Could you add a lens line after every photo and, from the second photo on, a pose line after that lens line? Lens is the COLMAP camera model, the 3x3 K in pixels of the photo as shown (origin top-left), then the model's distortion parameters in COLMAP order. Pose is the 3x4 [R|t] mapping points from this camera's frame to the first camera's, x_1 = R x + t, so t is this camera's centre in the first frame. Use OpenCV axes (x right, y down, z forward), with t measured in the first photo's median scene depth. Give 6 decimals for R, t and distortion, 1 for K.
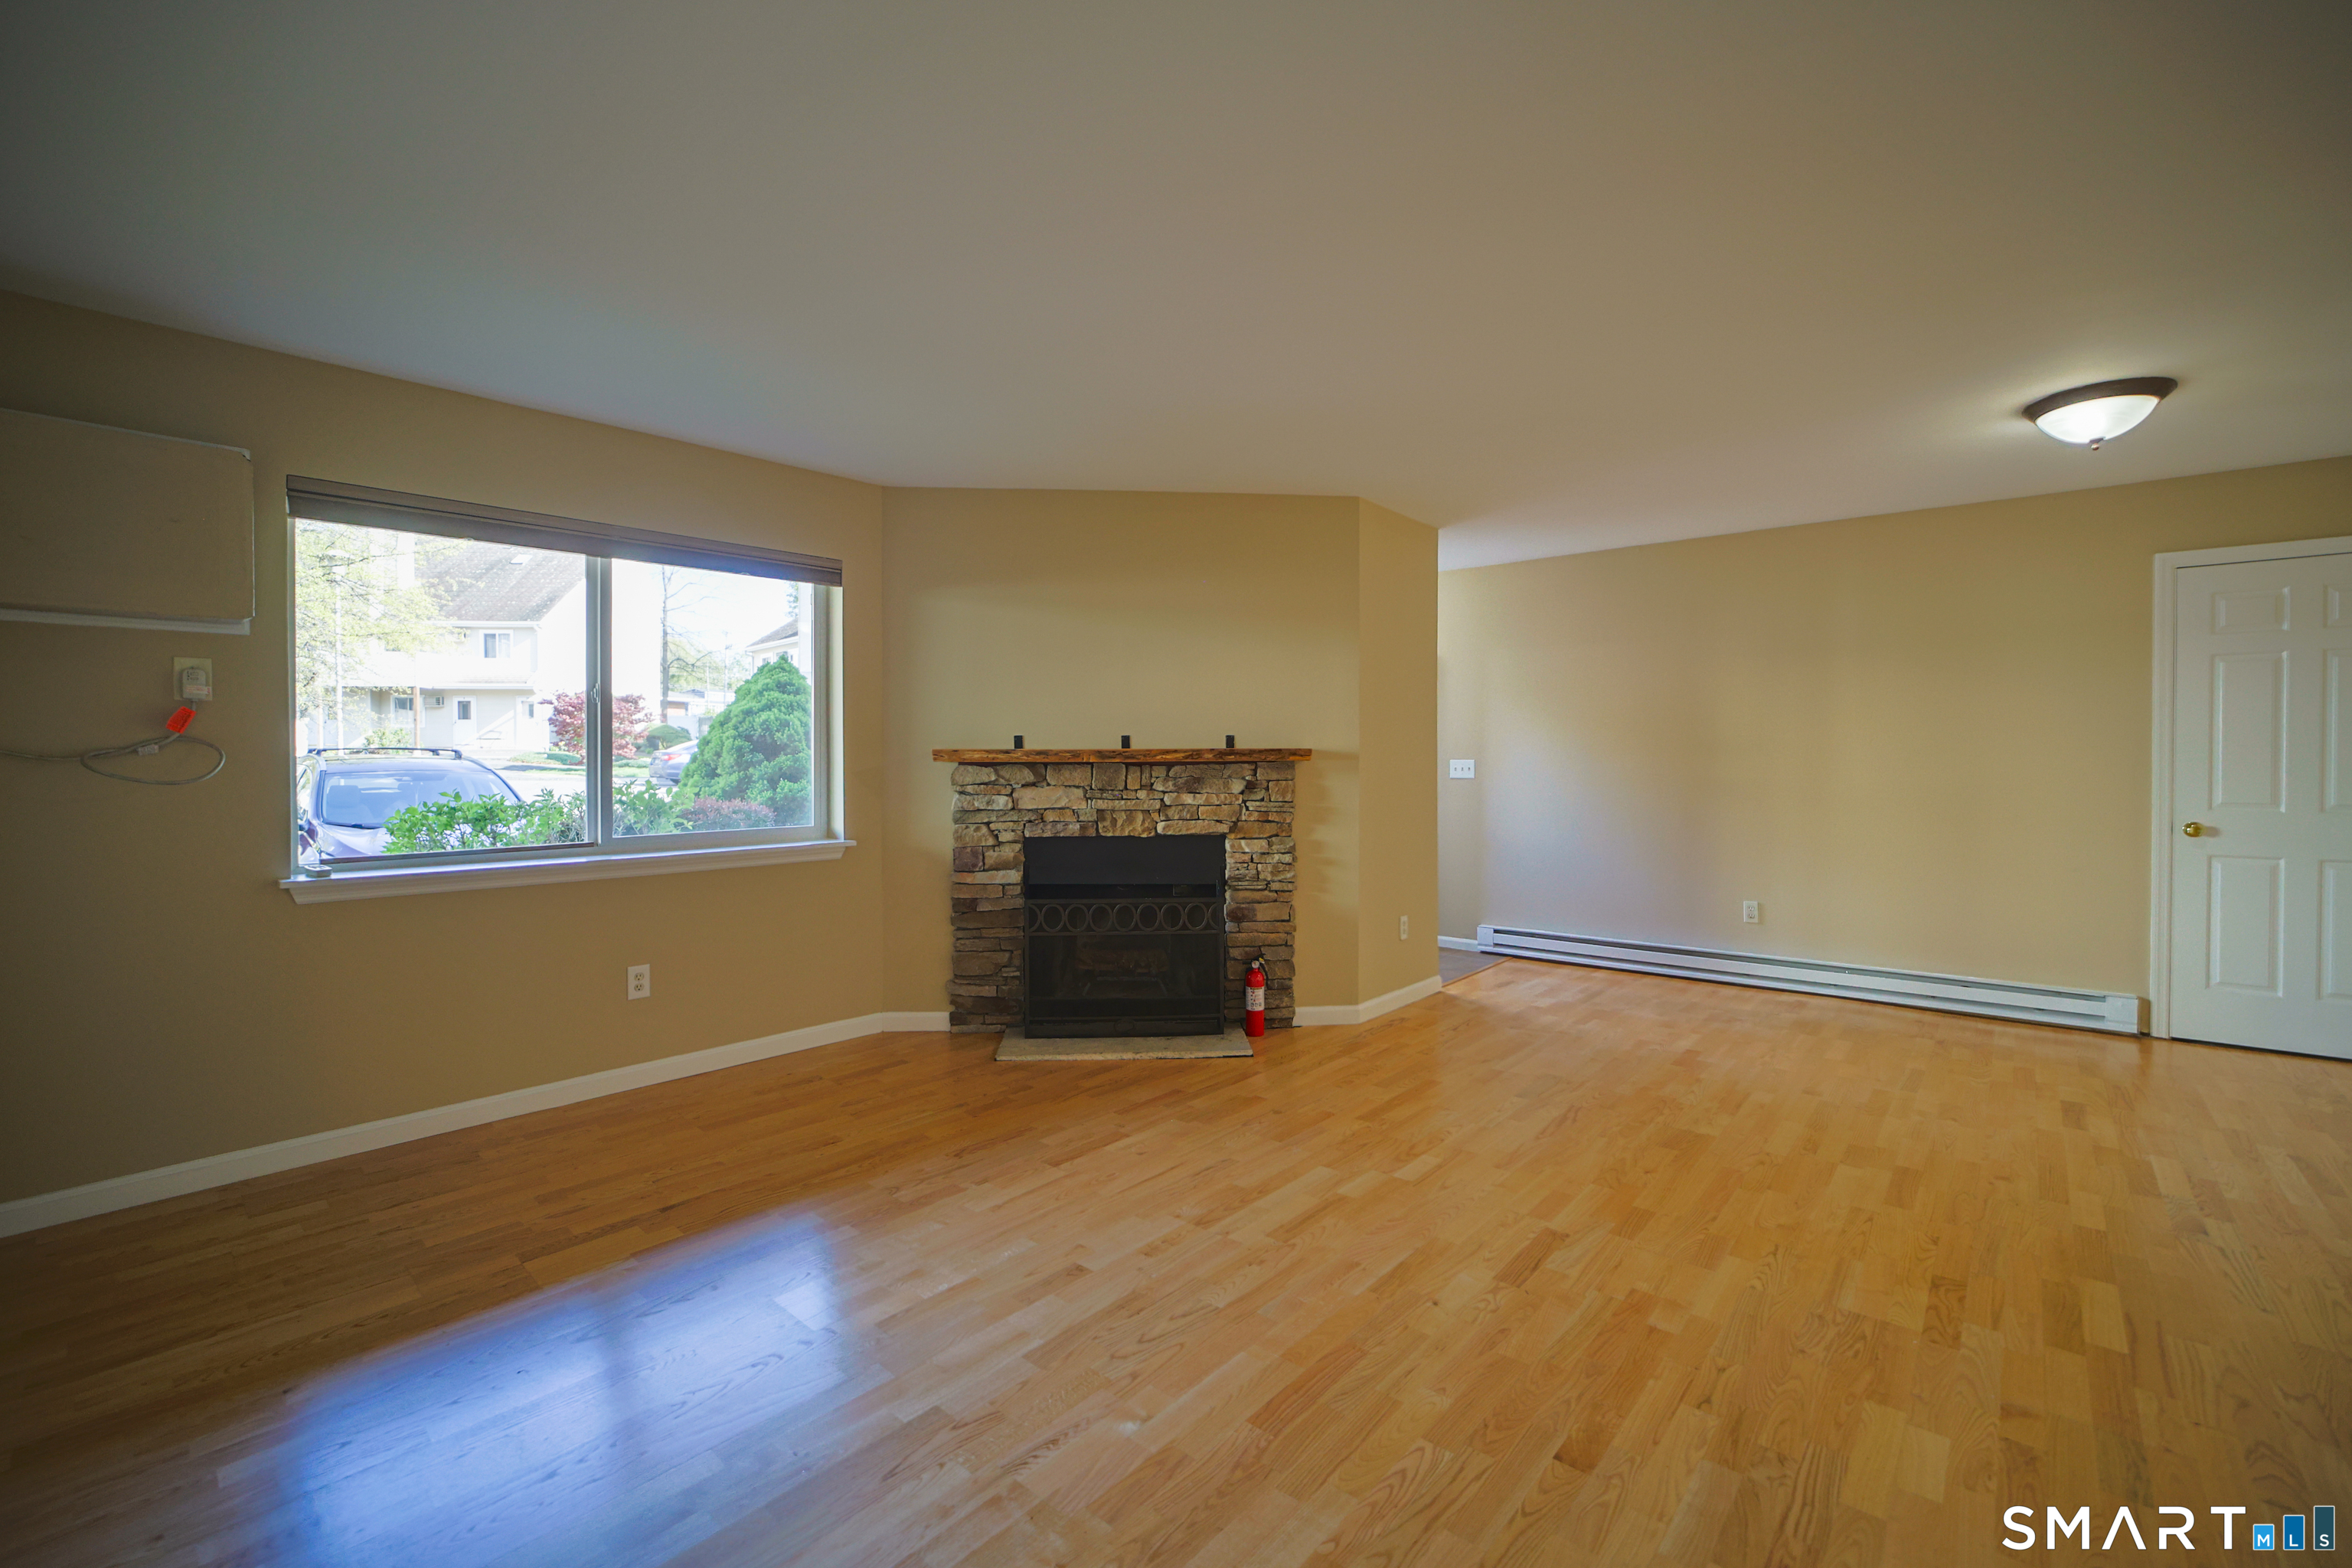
lens RADIAL K [[1015.8, 0, 1159.9], [0, 1015.8, 771.4], [0, 0, 1]] dist [-0.038048, 0.000091]
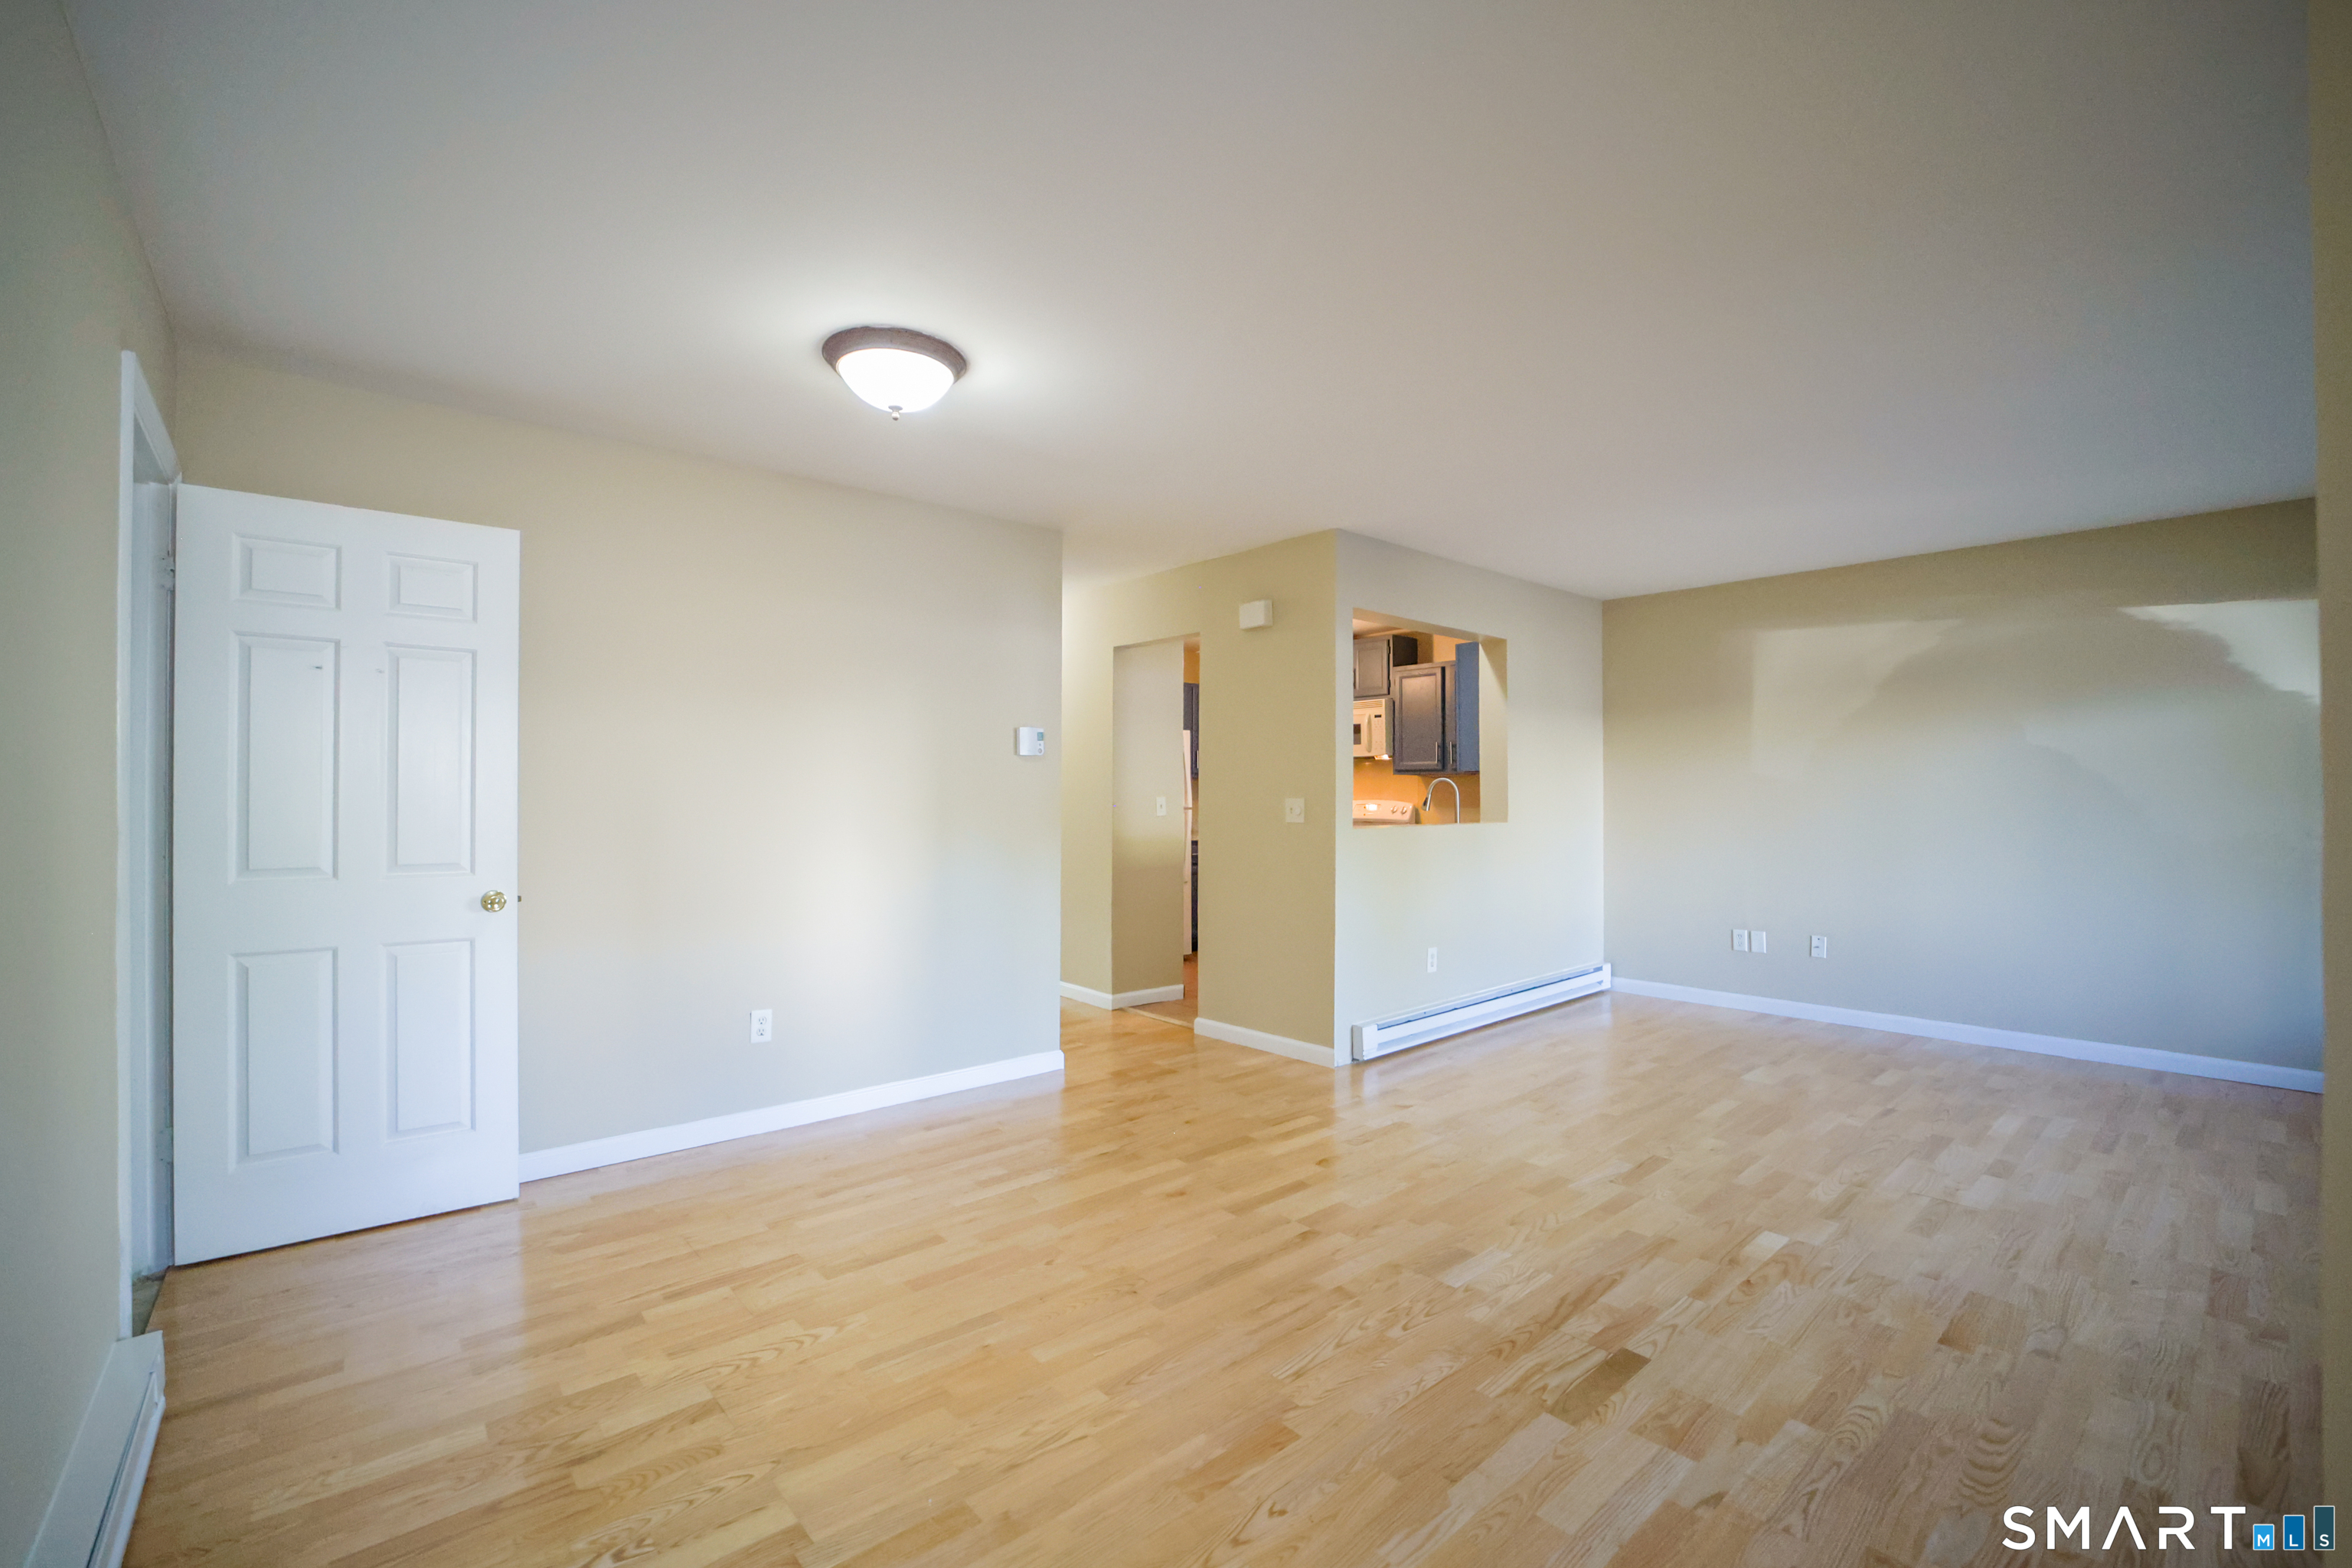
lens RADIAL K [[984.6, 0, 1132.6], [0, 984.6, 786.1], [0, 0, 1]] dist [-0.030097, 0.000264]
pose [[-0.986106, 0.005761, 0.166016, 0.460609], [0.006648, 0.999966, 0.004791, -0.019277], [-0.165983, 0.005828, -0.986111, 1.336757]]
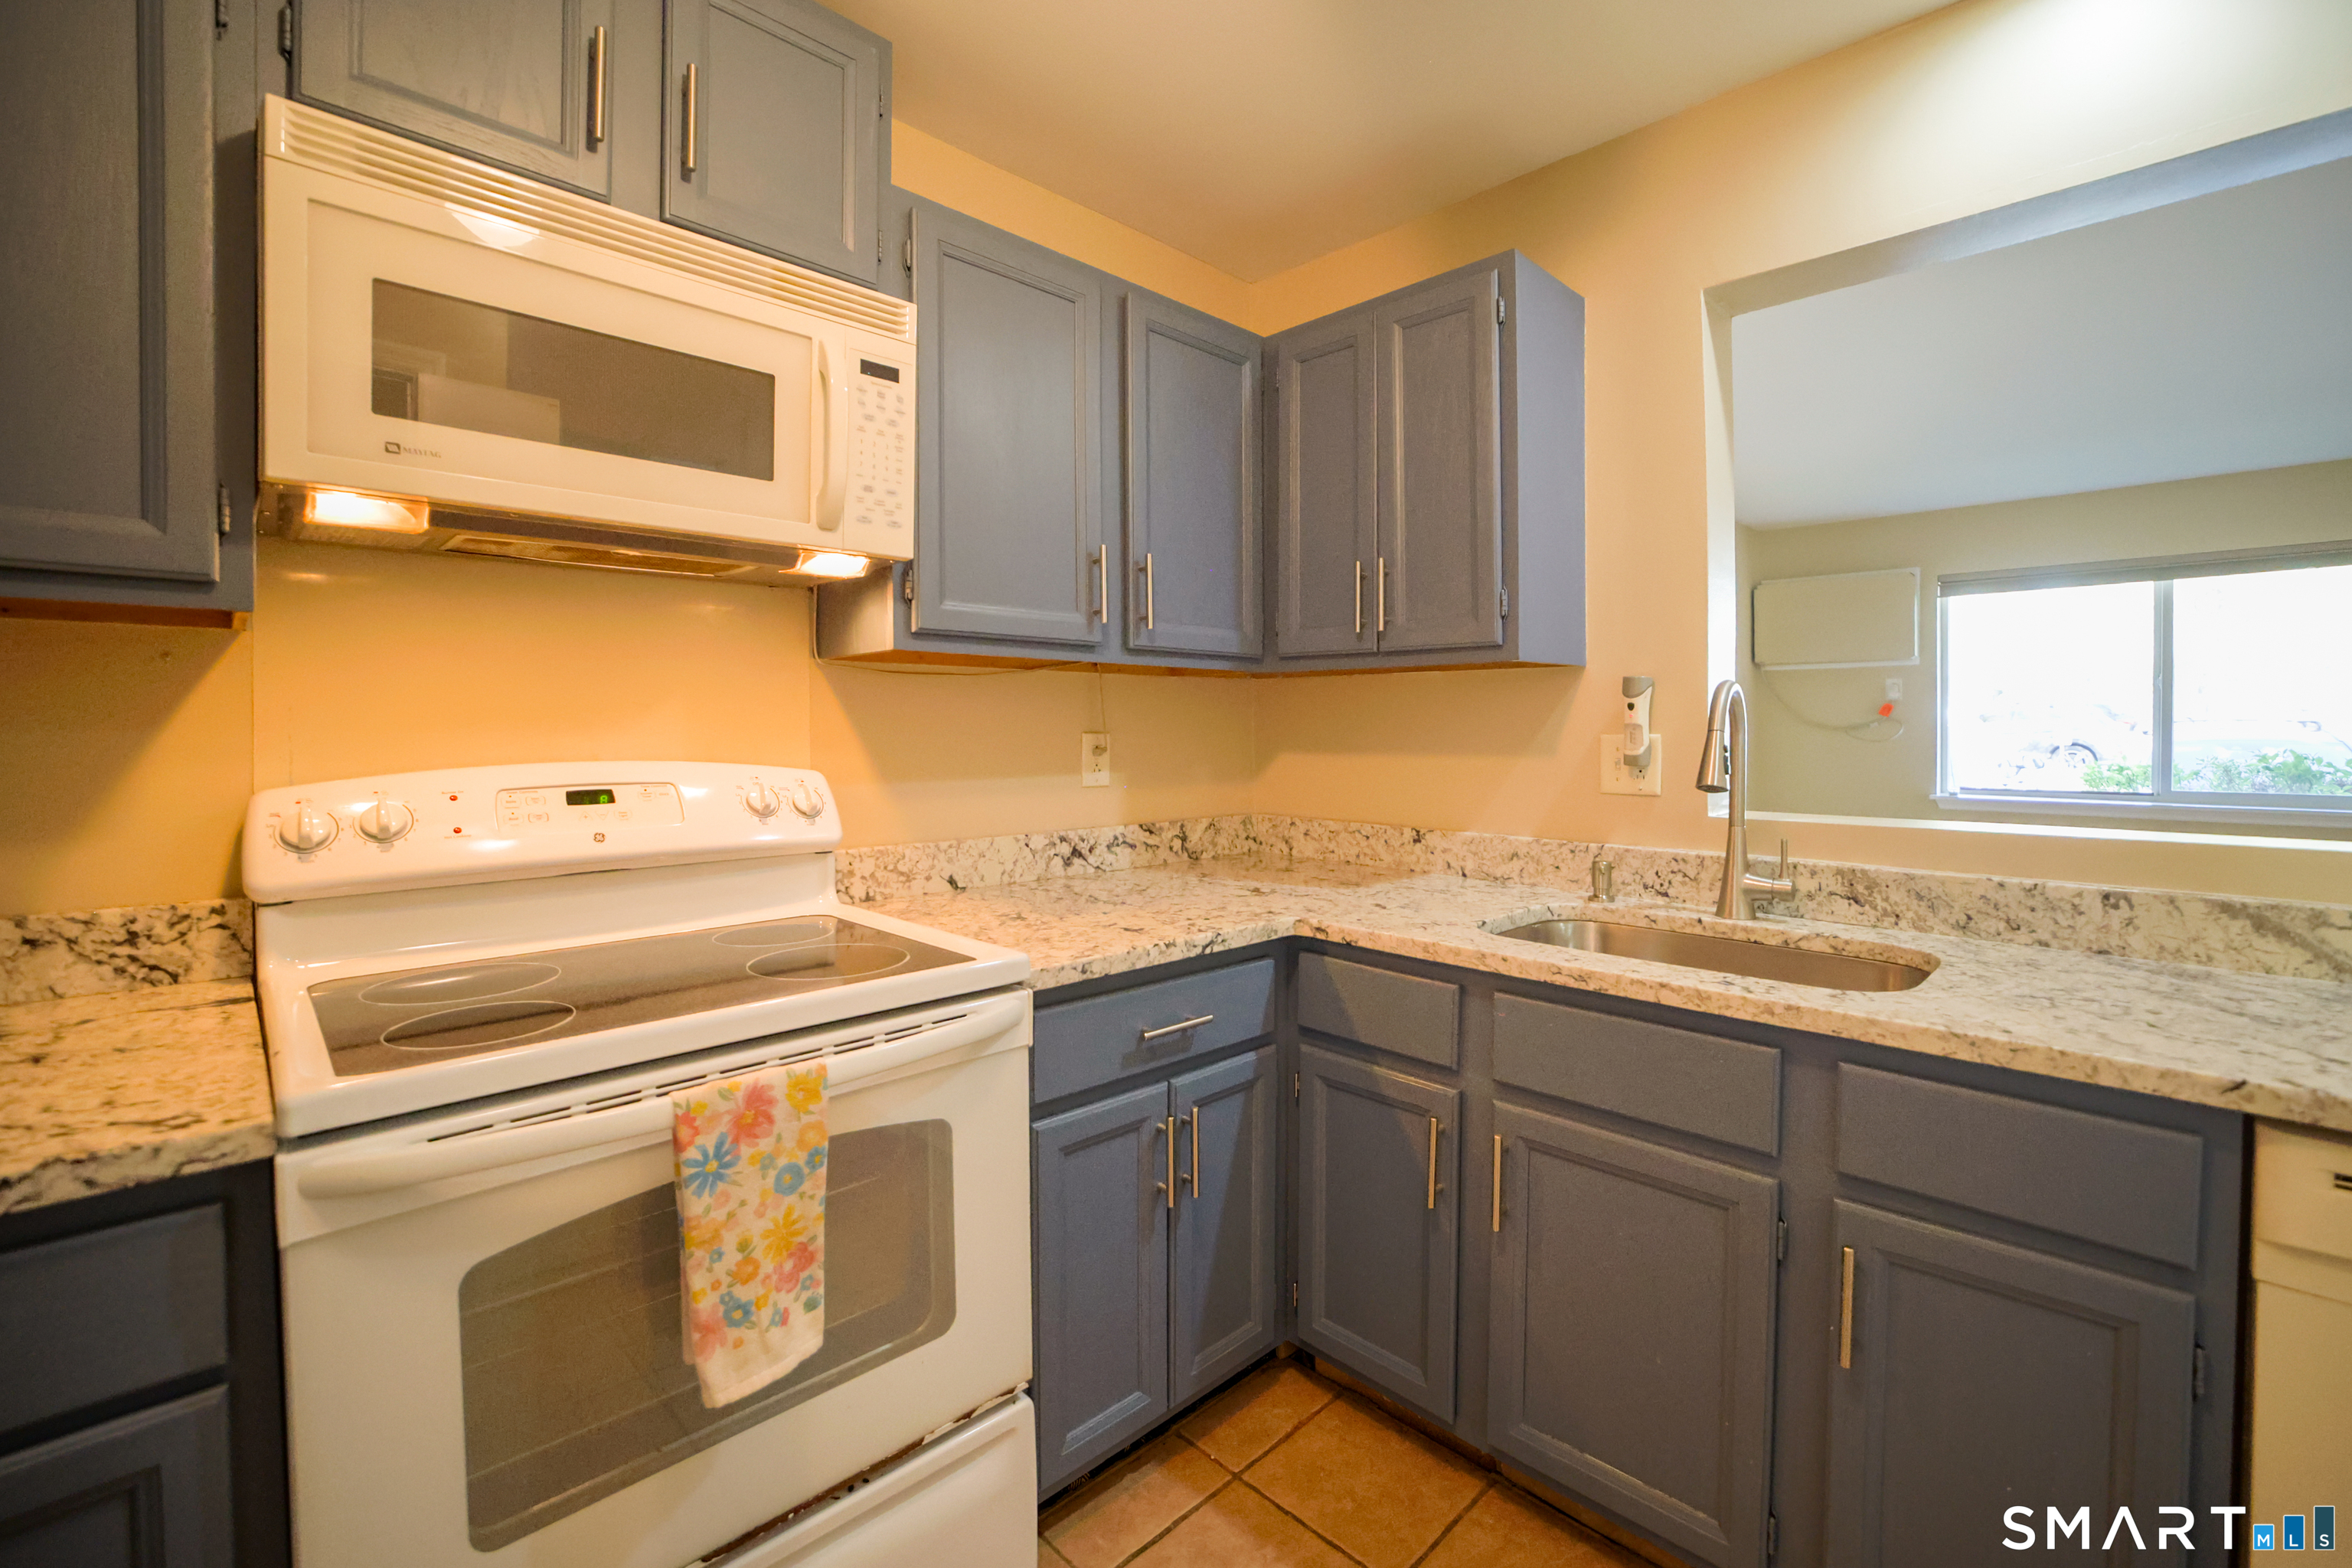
lens RADIAL K [[993.3, 0, 1158.3], [0, 993.3, 747.3], [0, 0, 1]] dist [-0.040115, 0.000059]
pose [[-0.080342, 0.019898, -0.996569, 0.670890], [-0.013063, 0.999694, 0.021014, 0.000372], [0.996682, 0.014707, -0.080057, -0.196900]]
